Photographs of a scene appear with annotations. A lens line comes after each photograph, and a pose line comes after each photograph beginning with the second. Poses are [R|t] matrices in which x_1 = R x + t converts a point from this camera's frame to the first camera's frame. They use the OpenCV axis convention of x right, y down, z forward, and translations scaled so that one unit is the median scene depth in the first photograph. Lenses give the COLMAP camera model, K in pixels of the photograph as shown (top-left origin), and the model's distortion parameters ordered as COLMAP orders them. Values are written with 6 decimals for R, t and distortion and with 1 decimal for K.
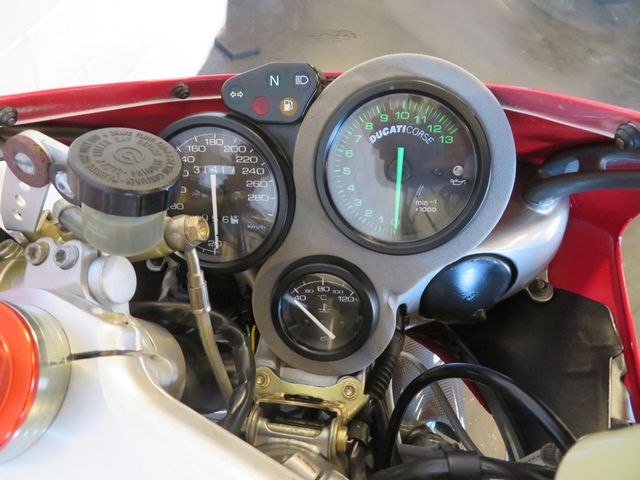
lens RADIAL K [[459.4, 0, 320.0], [0, 459.4, 240.0], [0, 0, 1]] dist [-0.002088, 0.001614]
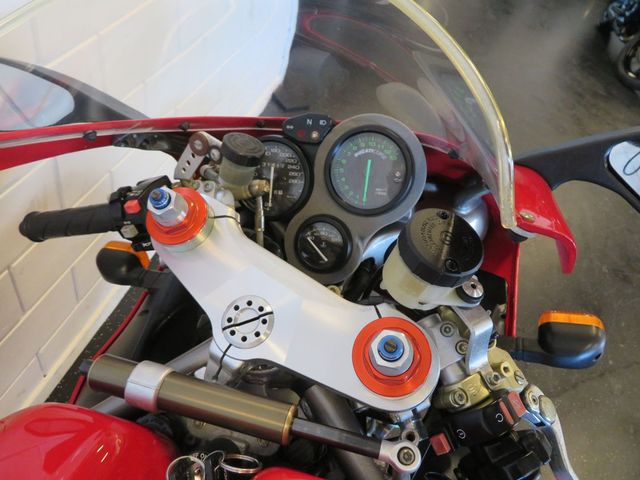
lens RADIAL K [[464.0, 0, 320.0], [0, 464.0, 240.0], [0, 0, 1]] dist [-0.005990, -0.003987]
pose [[0.992119, 0.101382, -0.073625, 0.143170], [-0.109232, 0.987702, -0.111860, 0.372201], [0.061379, 0.119021, 0.990993, -0.911838]]
